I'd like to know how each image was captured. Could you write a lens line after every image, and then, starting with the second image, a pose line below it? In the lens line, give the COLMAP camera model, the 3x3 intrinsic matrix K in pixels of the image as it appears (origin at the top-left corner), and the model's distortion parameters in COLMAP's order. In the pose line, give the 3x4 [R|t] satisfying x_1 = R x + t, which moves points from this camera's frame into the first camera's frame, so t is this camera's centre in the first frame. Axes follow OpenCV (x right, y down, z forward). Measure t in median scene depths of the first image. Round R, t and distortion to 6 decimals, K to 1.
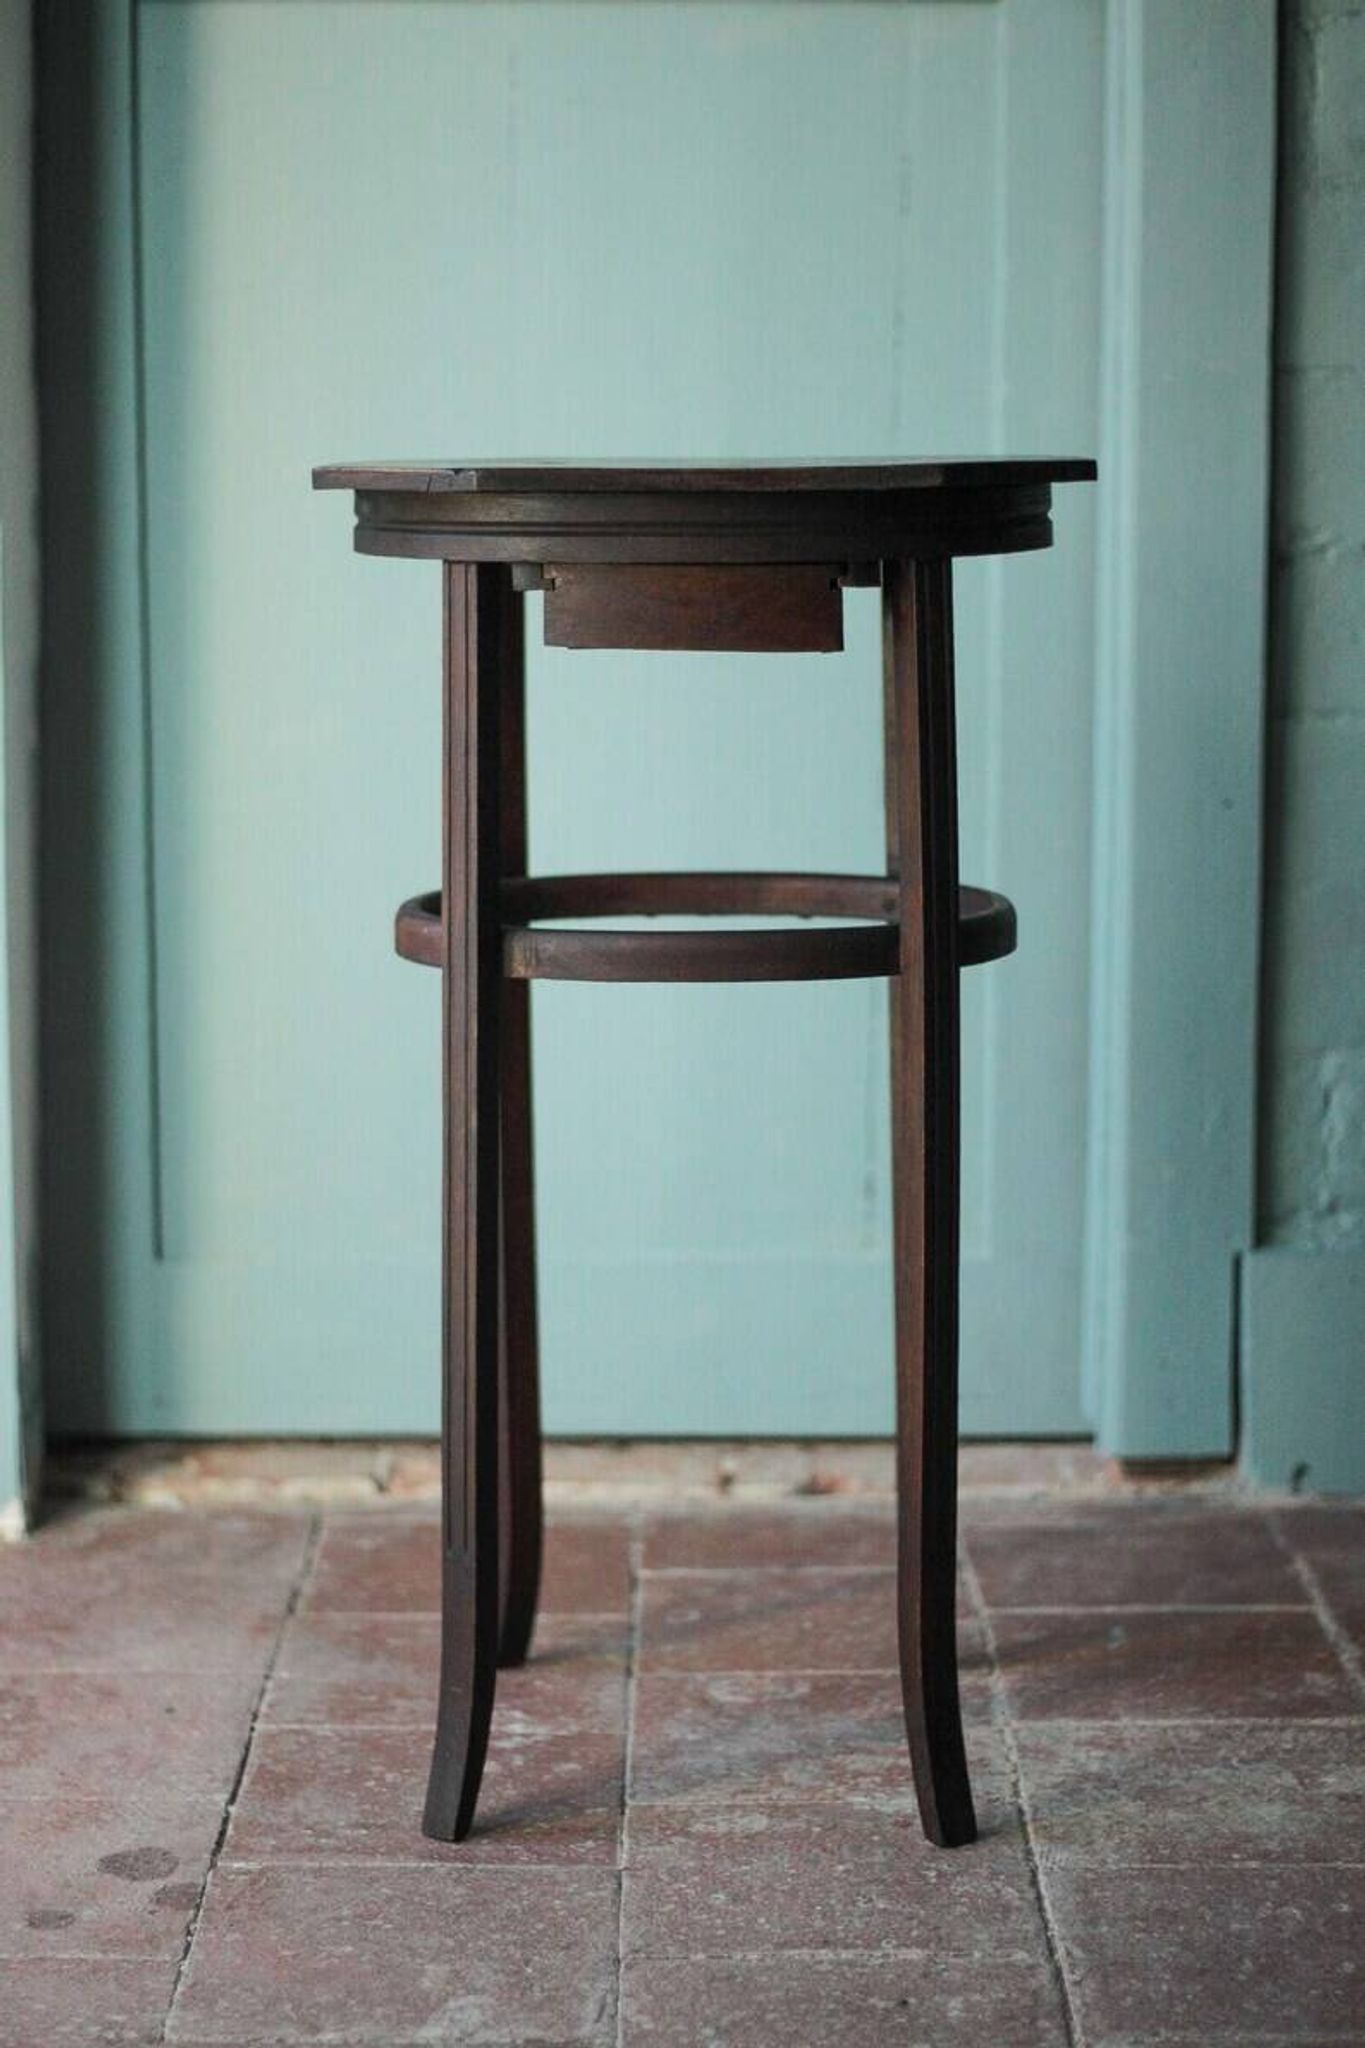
lens RADIAL K [[4205.2, 0, 697.1], [0, 4205.2, 980.8], [0, 0, 1]] dist [-0.128989, 0.000000]
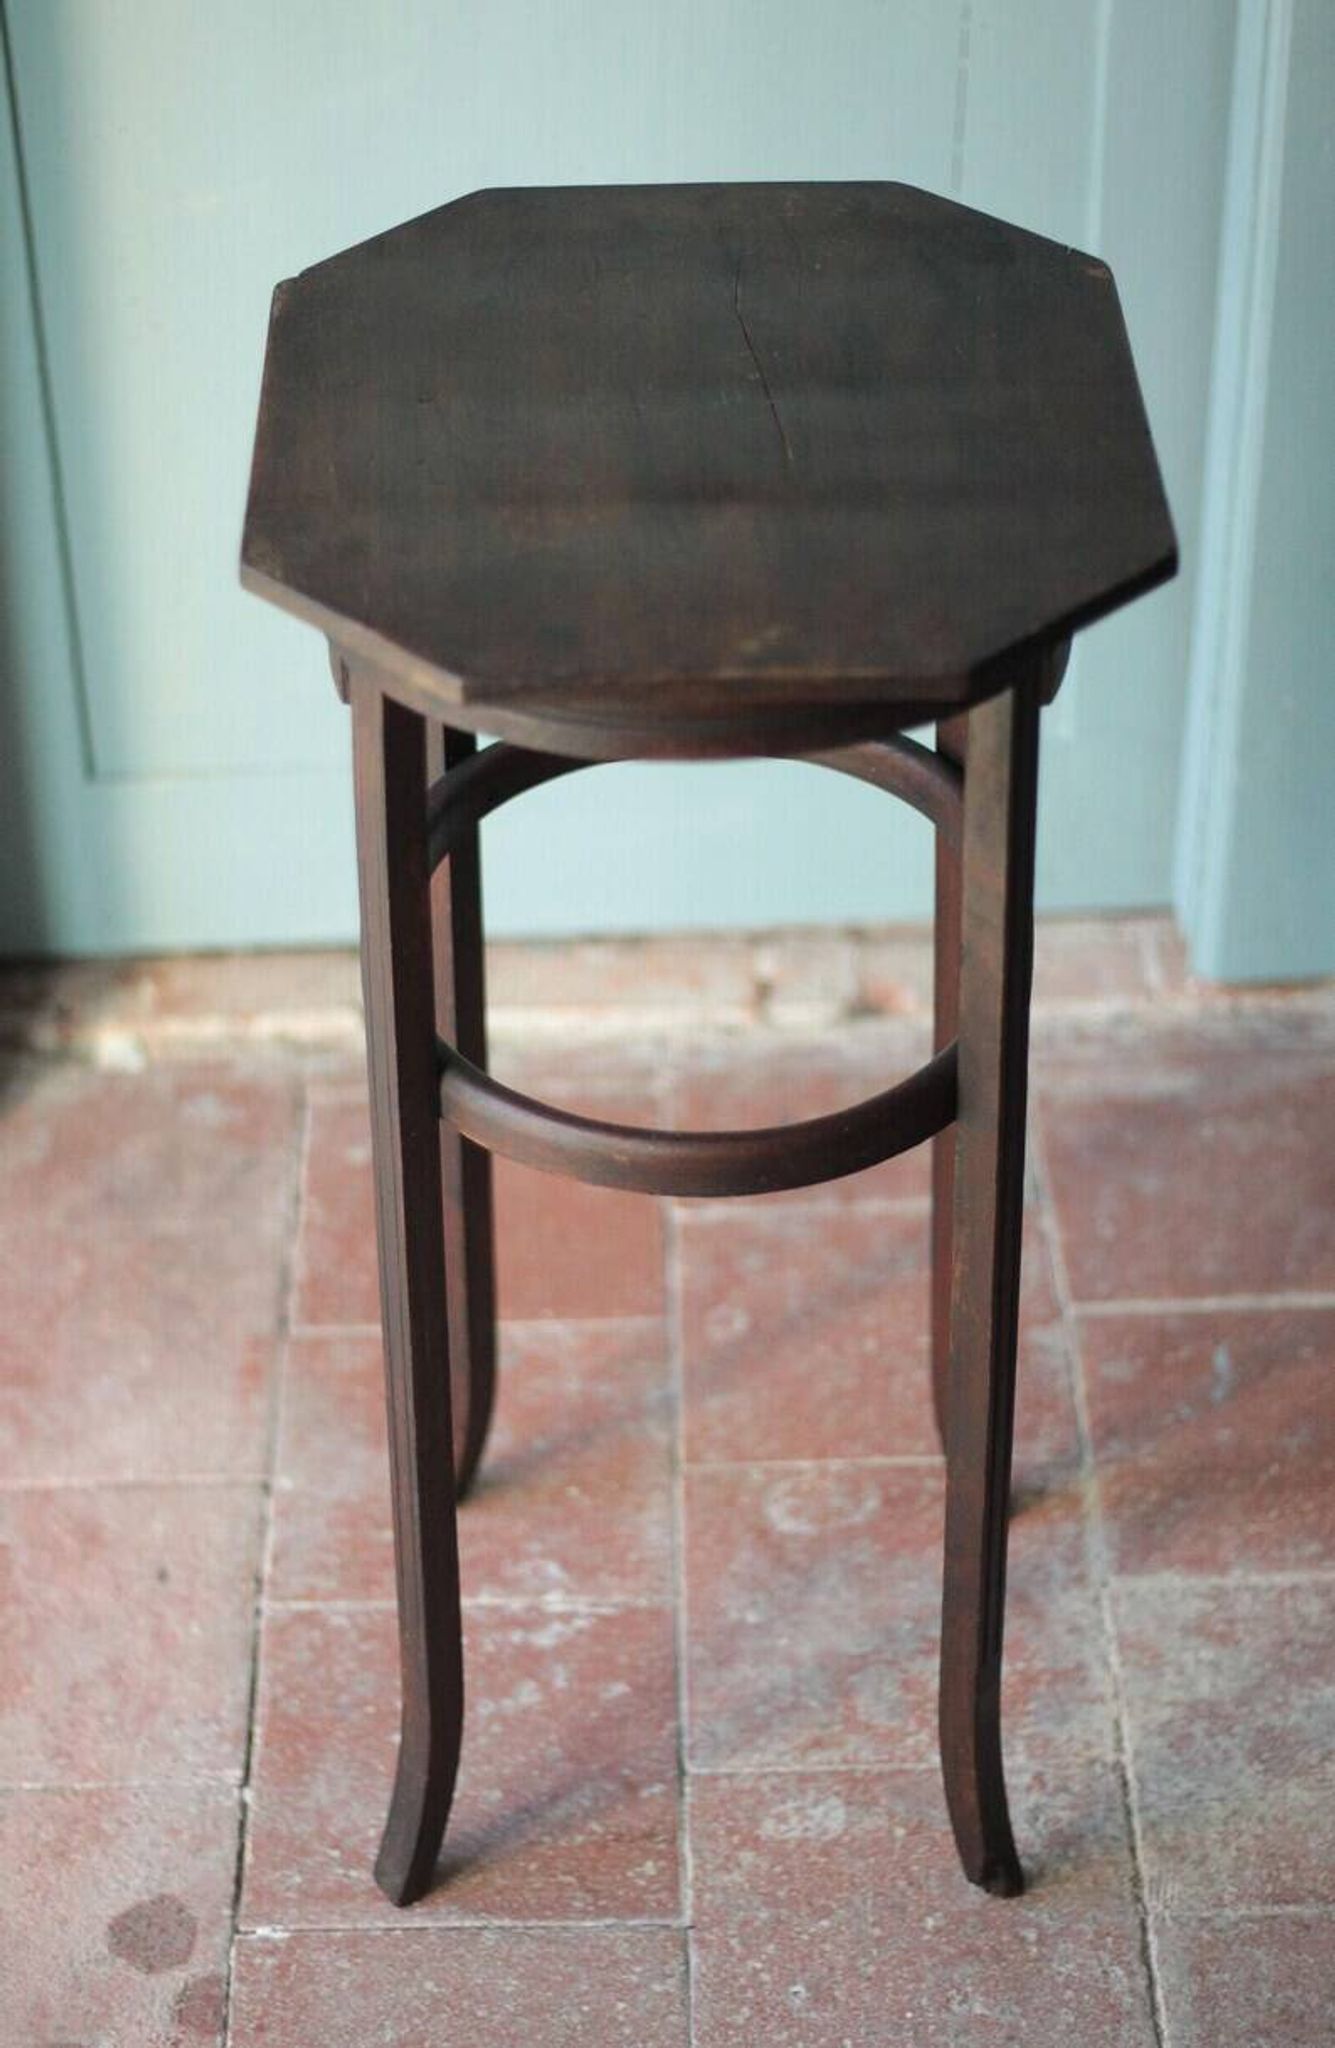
lens RADIAL K [[4294.1, 0, 657.9], [0, 4294.1, 1099.6], [0, 0, 1]] dist [-0.141411, 0.000000]
pose [[0.999766, -0.021546, 0.001708, -0.020549], [0.017913, 0.870203, 0.492368, -0.367234], [-0.012095, -0.492222, 0.870385, 0.262288]]
